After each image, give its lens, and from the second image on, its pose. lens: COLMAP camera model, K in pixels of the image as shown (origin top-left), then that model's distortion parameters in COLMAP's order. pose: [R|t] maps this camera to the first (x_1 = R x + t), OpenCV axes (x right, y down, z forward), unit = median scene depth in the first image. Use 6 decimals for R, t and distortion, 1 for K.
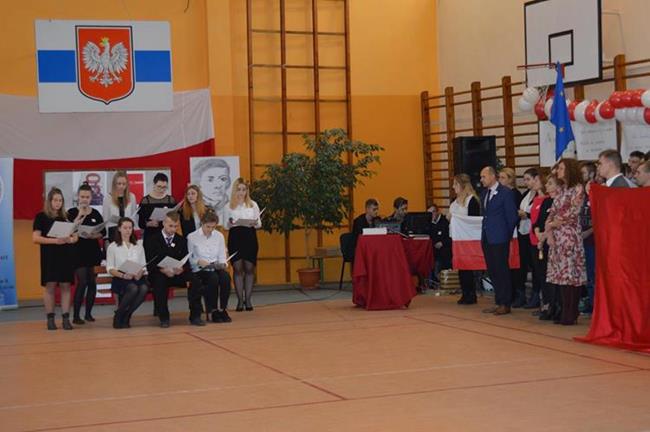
lens RADIAL K [[1193.0, 0, 300.5], [0, 1193.0, 215.9], [0, 0, 1]] dist [0.035652, 0.000000]
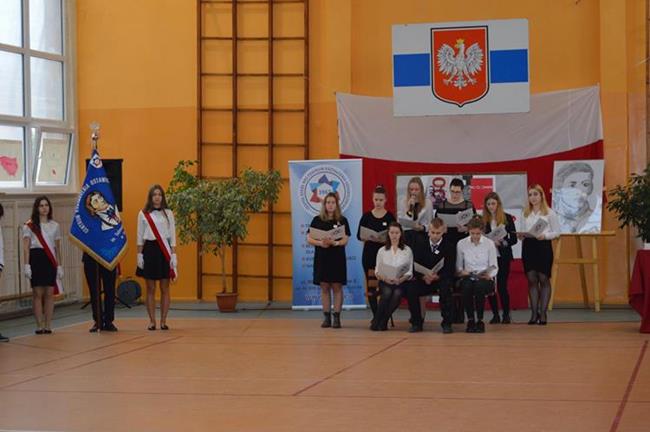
lens RADIAL K [[1456.5, 0, 324.5], [0, 1456.5, 216.8], [0, 0, 1]] dist [0.059217, 0.000000]
pose [[0.828476, 0.028618, -0.559292, 0.424026], [-0.027393, 0.999569, 0.010570, -0.013103], [0.559354, 0.006563, 0.828903, -0.055294]]
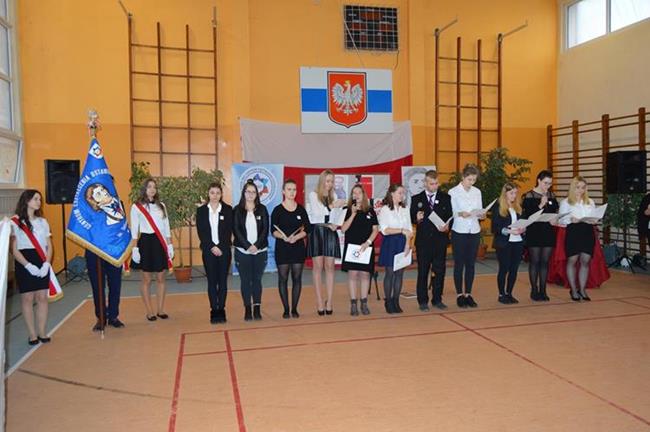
lens RADIAL K [[495.2, 0, 326.3], [0, 495.2, 214.6], [0, 0, 1]] dist [0.002865, -0.020381]
pose [[0.993626, 0.018882, -0.111133, -0.122073], [-0.015726, 0.999450, 0.029203, -0.007267], [0.111624, -0.027269, 0.993376, 0.416459]]
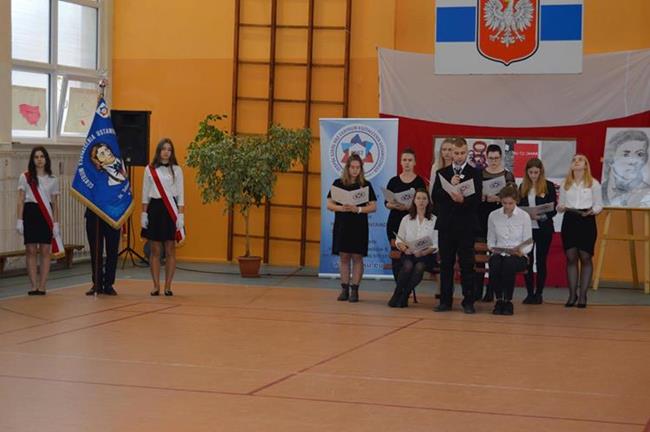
lens RADIAL K [[1338.9, 0, 329.0], [0, 1338.9, 217.5], [0, 0, 1]] dist [0.051721, 0.000000]
pose [[0.786712, 0.075841, -0.612643, 0.369096], [-0.061786, 0.997115, 0.044095, -0.015429], [0.614220, 0.003163, 0.789128, 0.116898]]
